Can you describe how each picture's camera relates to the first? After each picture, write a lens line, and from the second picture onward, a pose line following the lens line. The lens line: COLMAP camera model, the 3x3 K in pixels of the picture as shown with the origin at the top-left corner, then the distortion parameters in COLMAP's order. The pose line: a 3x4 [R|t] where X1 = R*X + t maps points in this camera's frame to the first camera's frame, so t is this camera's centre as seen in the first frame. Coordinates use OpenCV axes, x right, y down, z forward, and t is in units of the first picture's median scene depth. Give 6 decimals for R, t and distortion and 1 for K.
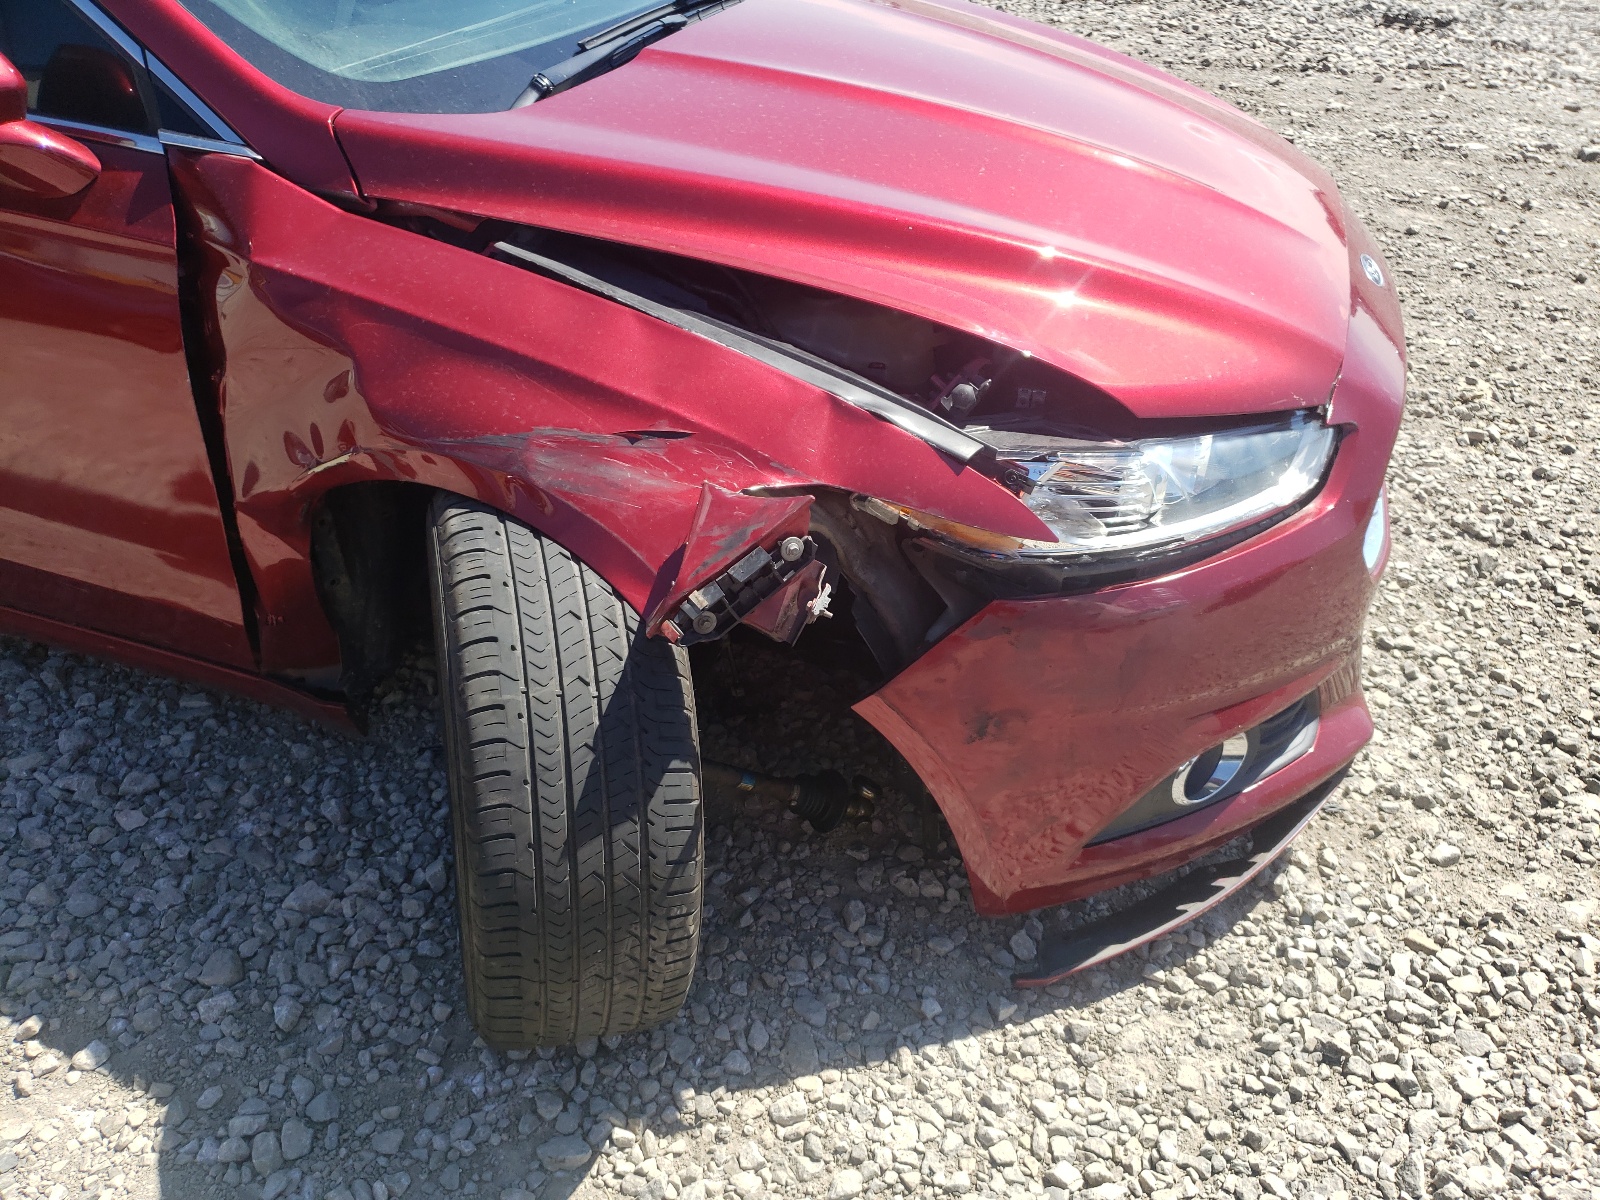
lens RADIAL K [[1250.7, 0, 798.4], [0, 1250.7, 603.2], [0, 0, 1]] dist [0.003313, -0.003094]
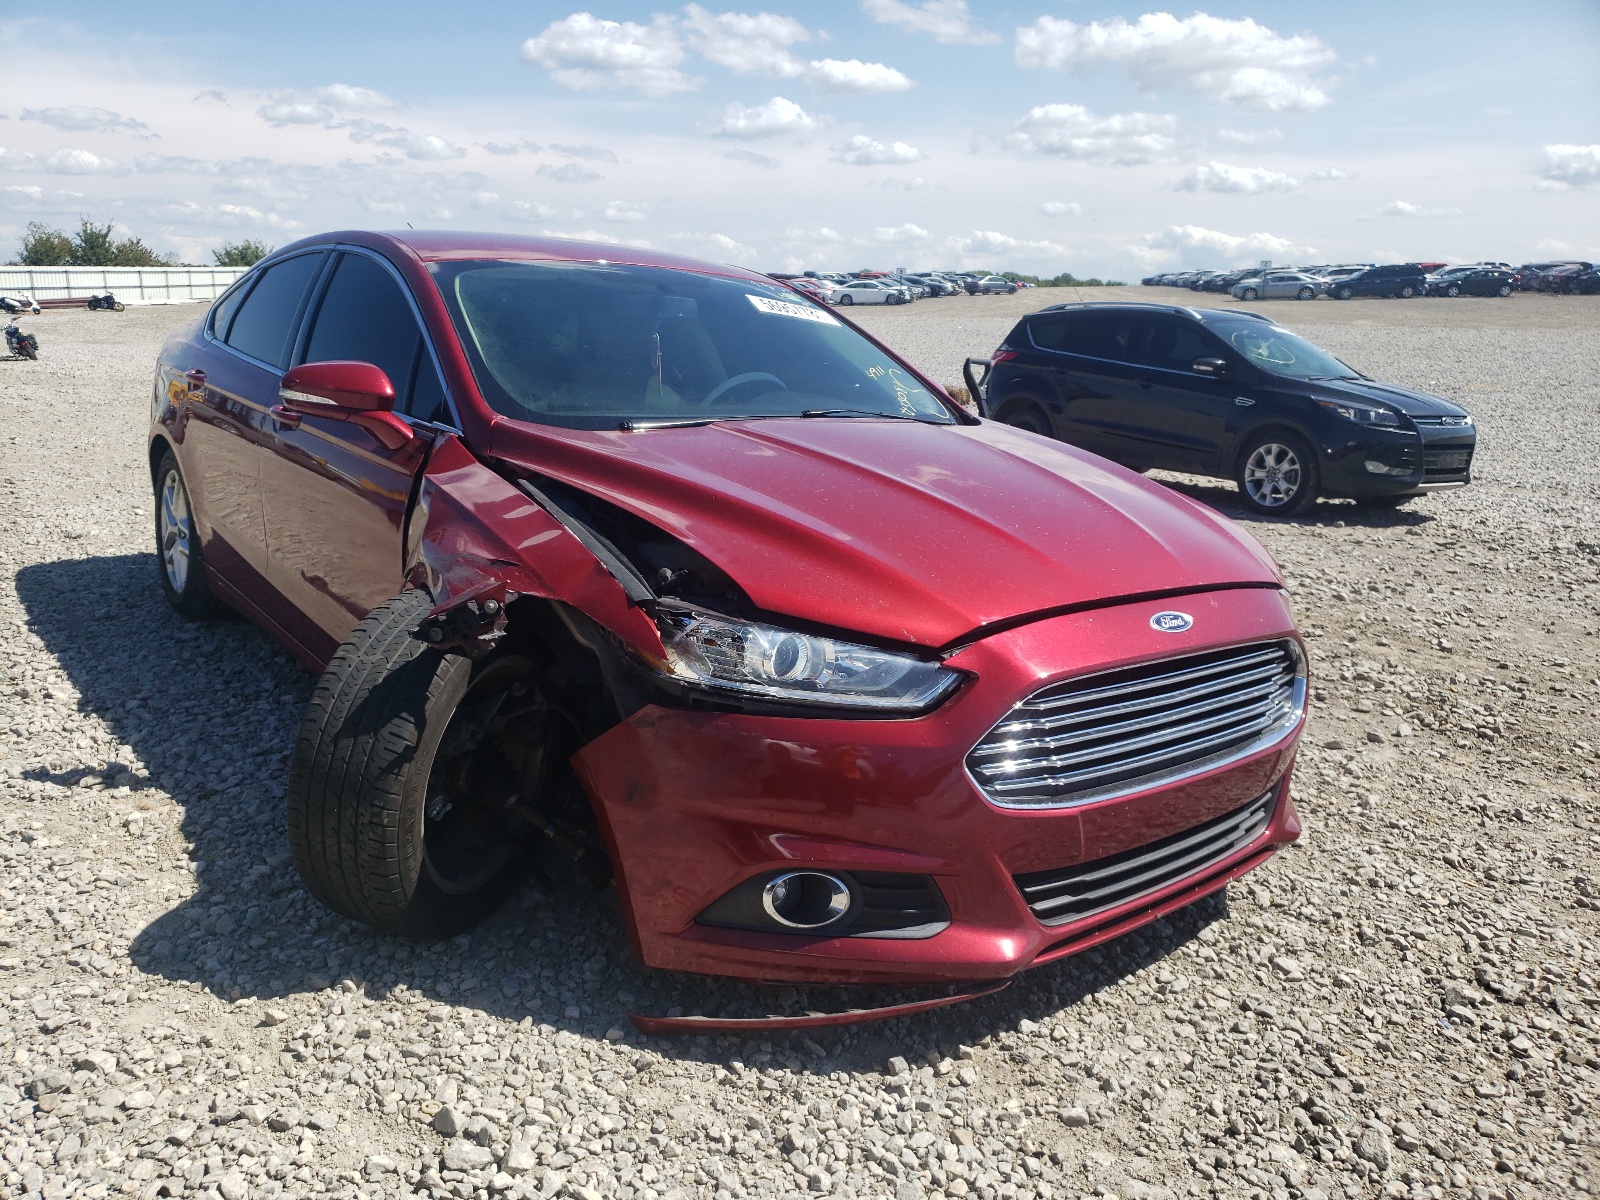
lens RADIAL K [[1250.7, 0, 803.3], [0, 1250.7, 601.0], [0, 0, 1]] dist [0.003313, -0.003094]
pose [[0.822801, 0.133731, -0.552371, 1.056627], [-0.343704, 0.891132, -0.296228, 0.252348], [0.452621, 0.433588, 0.779189, -0.154996]]
